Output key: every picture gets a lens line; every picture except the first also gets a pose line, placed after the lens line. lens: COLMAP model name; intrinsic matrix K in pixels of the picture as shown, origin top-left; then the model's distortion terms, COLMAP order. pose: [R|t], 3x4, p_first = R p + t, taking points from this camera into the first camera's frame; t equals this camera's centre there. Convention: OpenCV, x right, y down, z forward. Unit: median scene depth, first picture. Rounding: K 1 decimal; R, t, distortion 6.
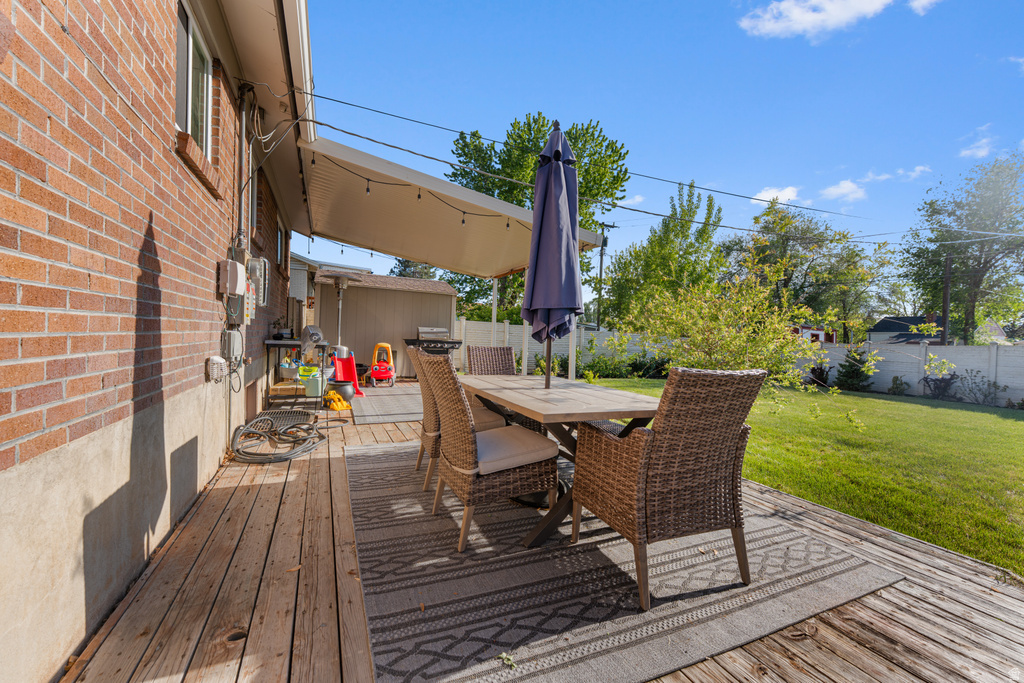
lens RADIAL K [[408.1, 0, 512.0], [0, 408.1, 341.5], [0, 0, 1]] dist [-0.000415, -0.000228]
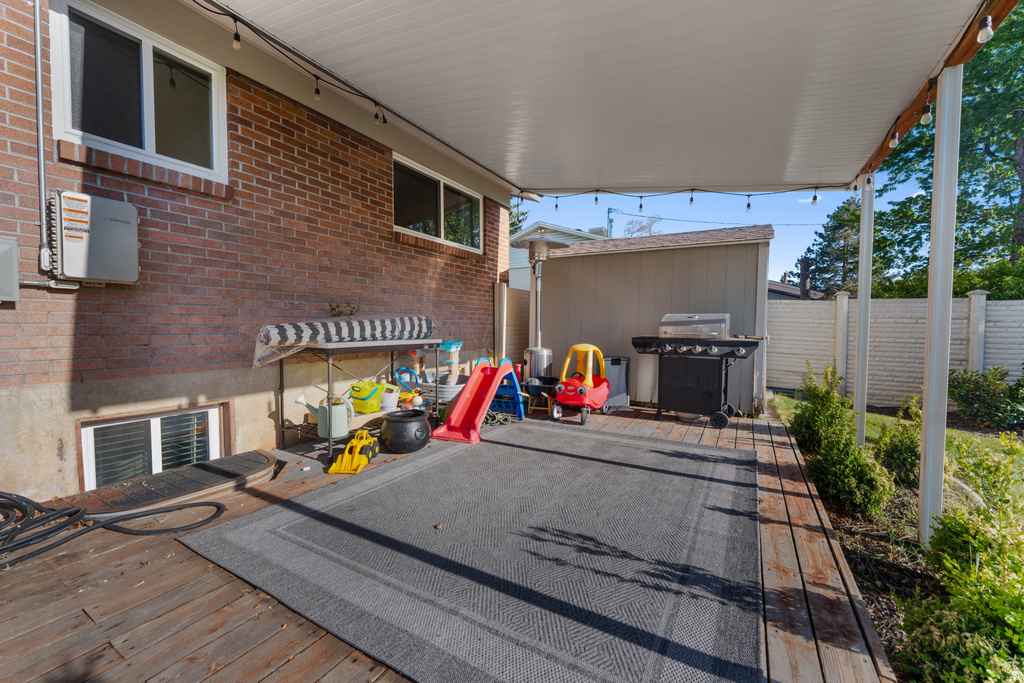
lens RADIAL K [[408.1, 0, 512.0], [0, 408.1, 341.5], [0, 0, 1]] dist [-0.000415, -0.000228]
pose [[0.580523, -0.000738, -0.814244, 0.069461], [0.003484, 0.999993, 0.001577, -0.001077], [0.814236, -0.003753, 0.580521, 0.457874]]
